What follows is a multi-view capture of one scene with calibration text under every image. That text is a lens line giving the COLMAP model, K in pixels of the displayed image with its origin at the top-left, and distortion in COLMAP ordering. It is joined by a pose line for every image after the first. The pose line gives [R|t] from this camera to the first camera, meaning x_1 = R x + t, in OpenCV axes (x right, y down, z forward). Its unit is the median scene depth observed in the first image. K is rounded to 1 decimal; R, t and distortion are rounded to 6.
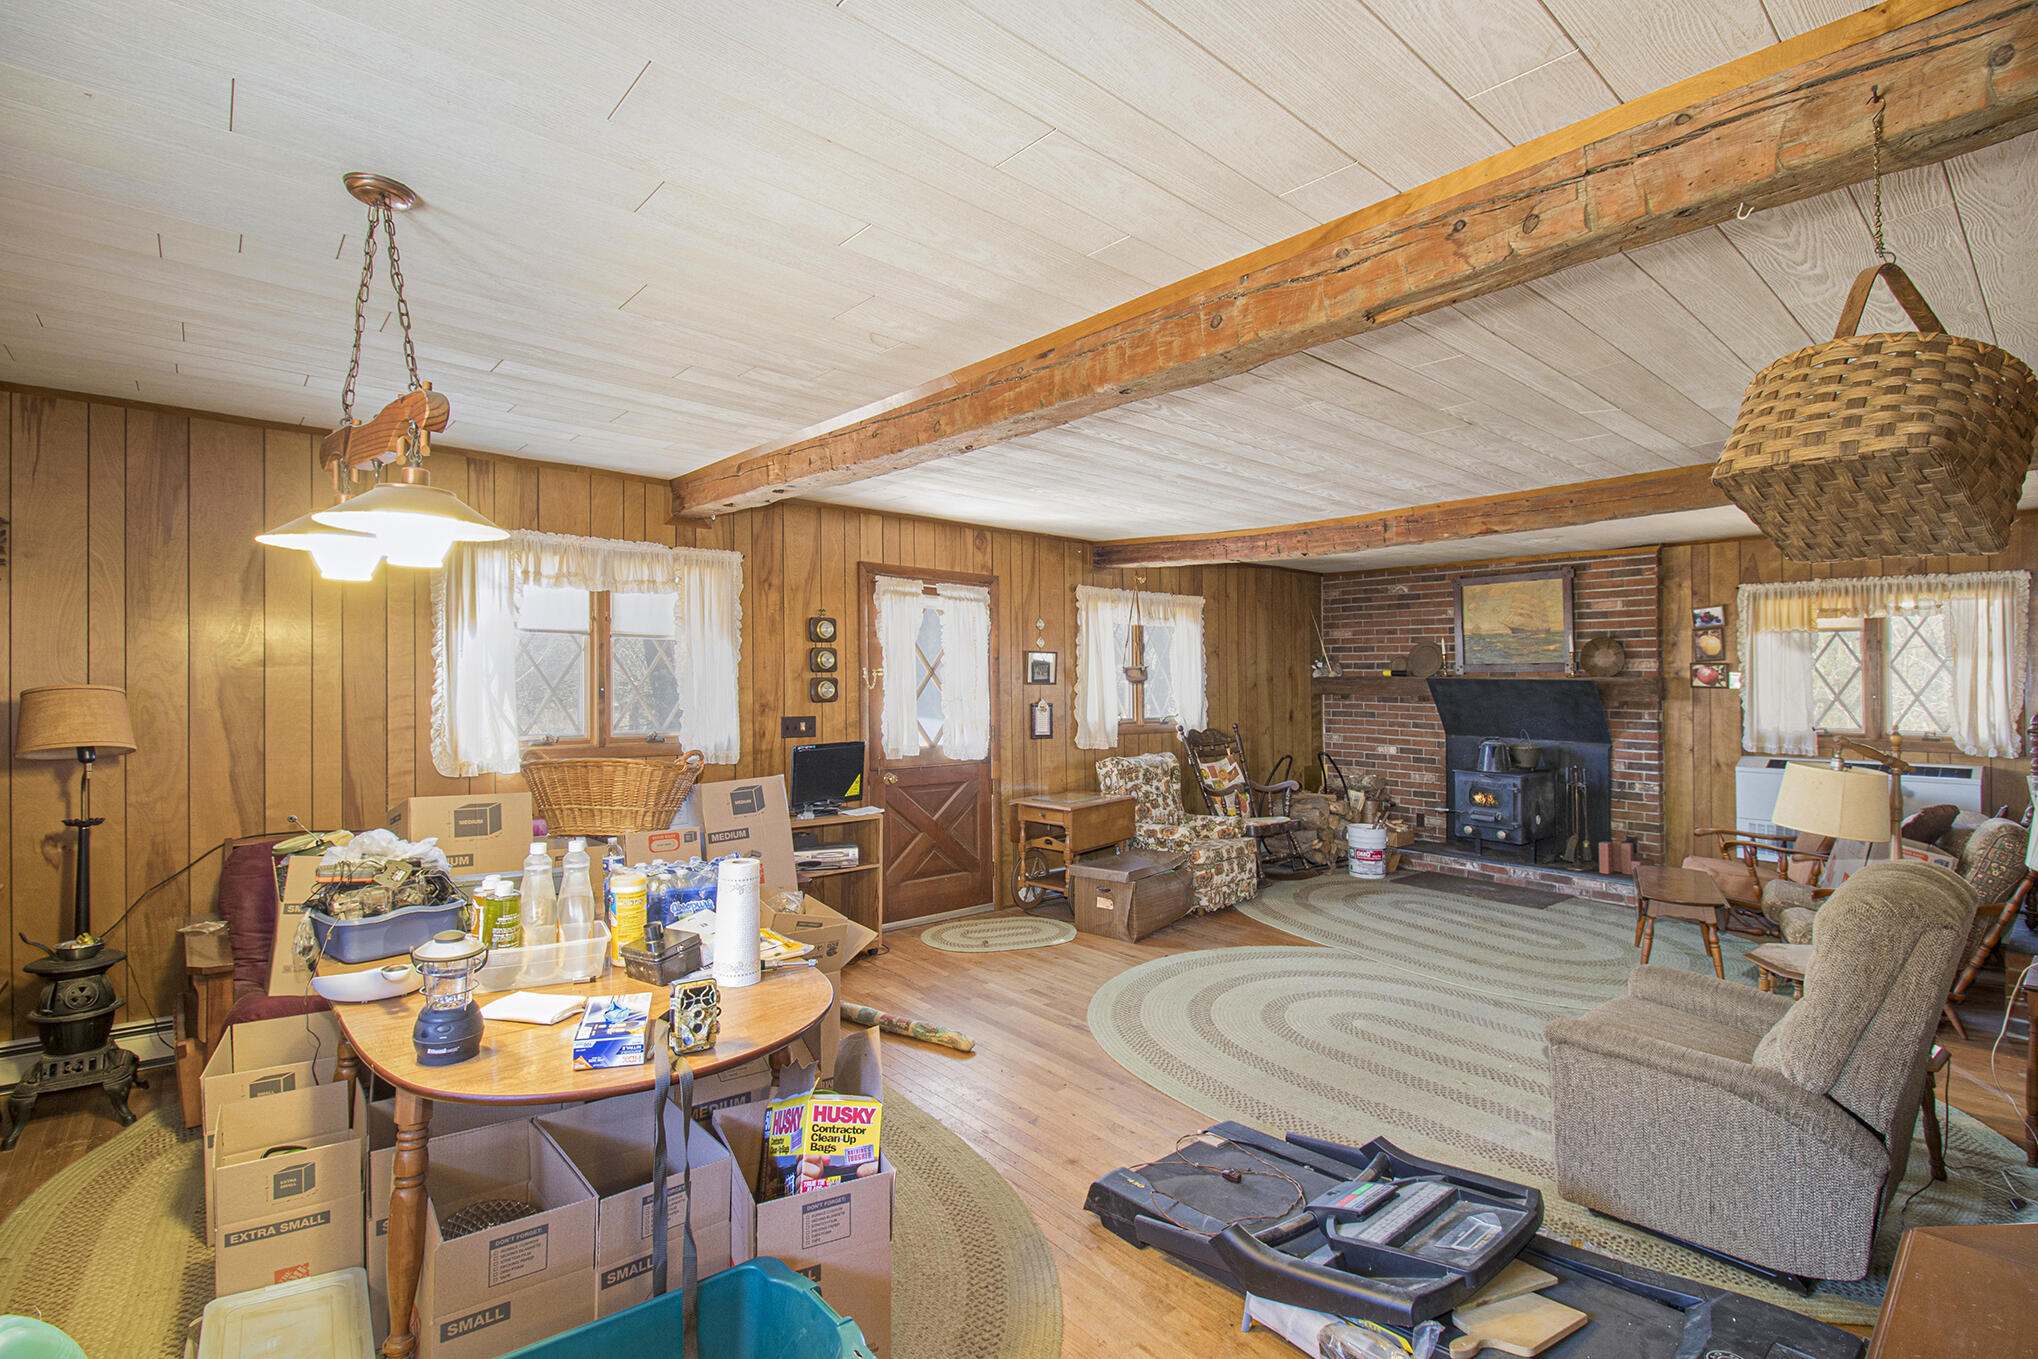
lens RADIAL K [[949.1, 0, 1021.1], [0, 949.1, 680.4], [0, 0, 1]] dist [-0.006143, -0.001293]
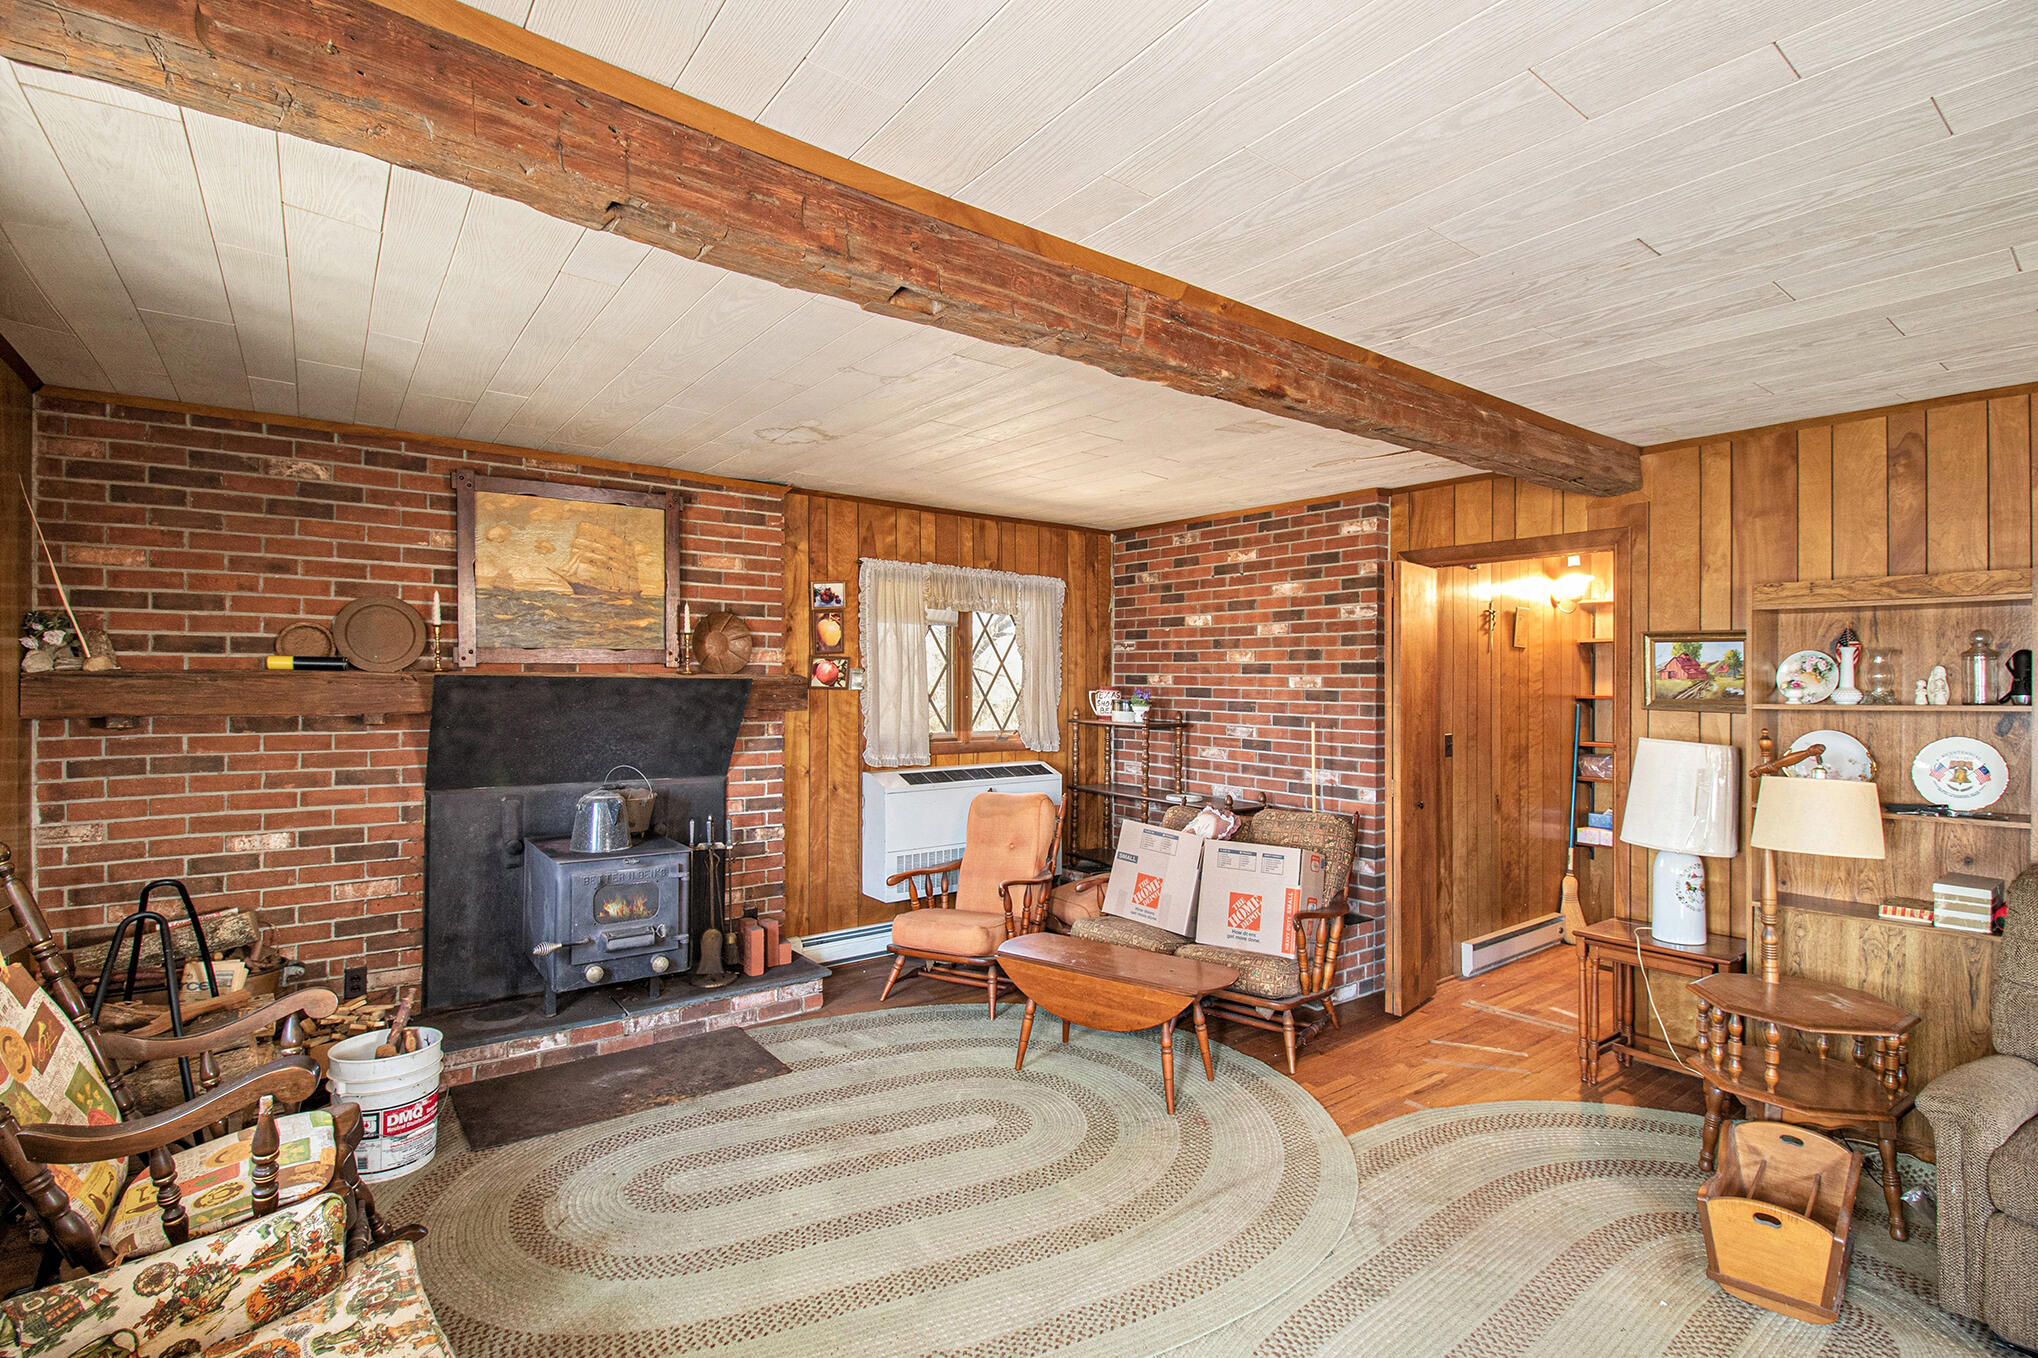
lens RADIAL K [[949.1, 0, 1024.3], [0, 949.1, 689.7], [0, 0, 1]] dist [-0.006143, -0.001293]
pose [[0.053748, -0.013405, 0.998465, -0.020225], [-0.000296, 0.999910, 0.013440, -0.001383], [-0.998554, -0.001018, 0.053739, 0.715411]]
